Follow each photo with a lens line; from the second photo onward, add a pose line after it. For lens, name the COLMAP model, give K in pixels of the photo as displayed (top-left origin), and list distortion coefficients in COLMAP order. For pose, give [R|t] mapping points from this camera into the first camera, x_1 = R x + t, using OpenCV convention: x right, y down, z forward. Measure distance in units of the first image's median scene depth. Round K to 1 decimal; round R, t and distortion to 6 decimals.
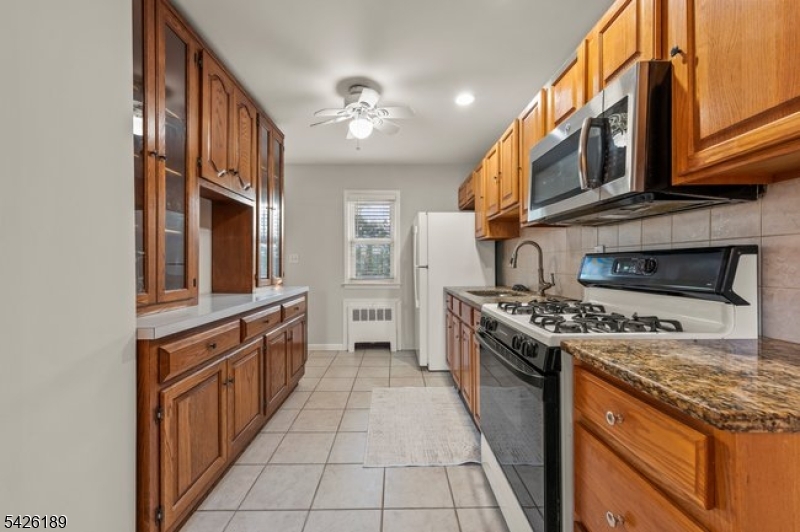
lens RADIAL K [[310.9, 0, 400.3], [0, 310.9, 264.7], [0, 0, 1]] dist [0.001213, 0.000144]
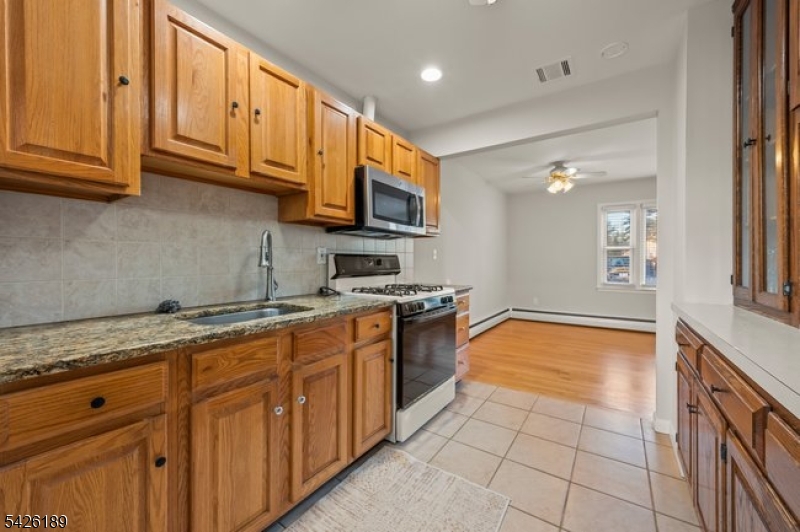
lens RADIAL K [[316.8, 0, 395.7], [0, 316.8, 264.0], [0, 0, 1]] dist [0.000423, 0.000154]
pose [[-0.812353, -0.001014, 0.583165, -0.334515], [0.003046, 0.999977, 0.005982, 0.000691], [-0.583158, 0.006636, -0.812332, 1.712524]]
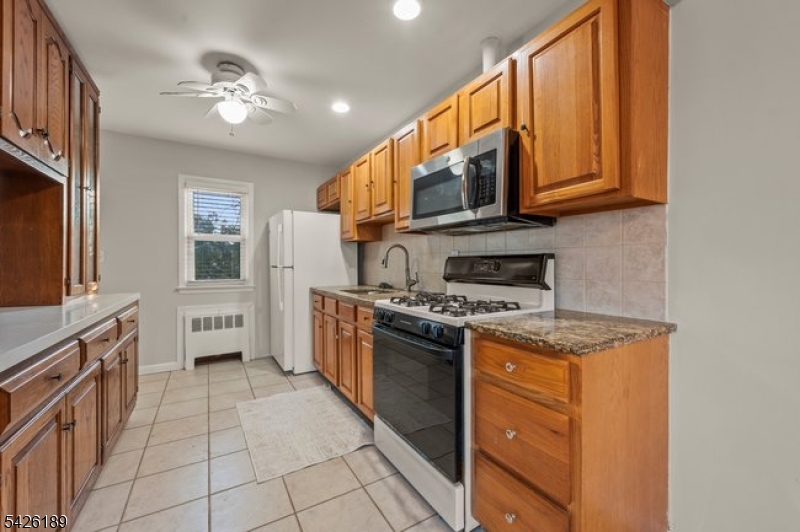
lens RADIAL K [[316.8, 0, 395.7], [0, 316.8, 264.0], [0, 0, 1]] dist [0.000423, 0.000154]
pose [[0.867506, 0.002560, 0.497421, -0.213195], [-0.001156, 0.999994, -0.003130, -0.000713], [-0.497426, 0.002140, 0.867504, -0.022079]]
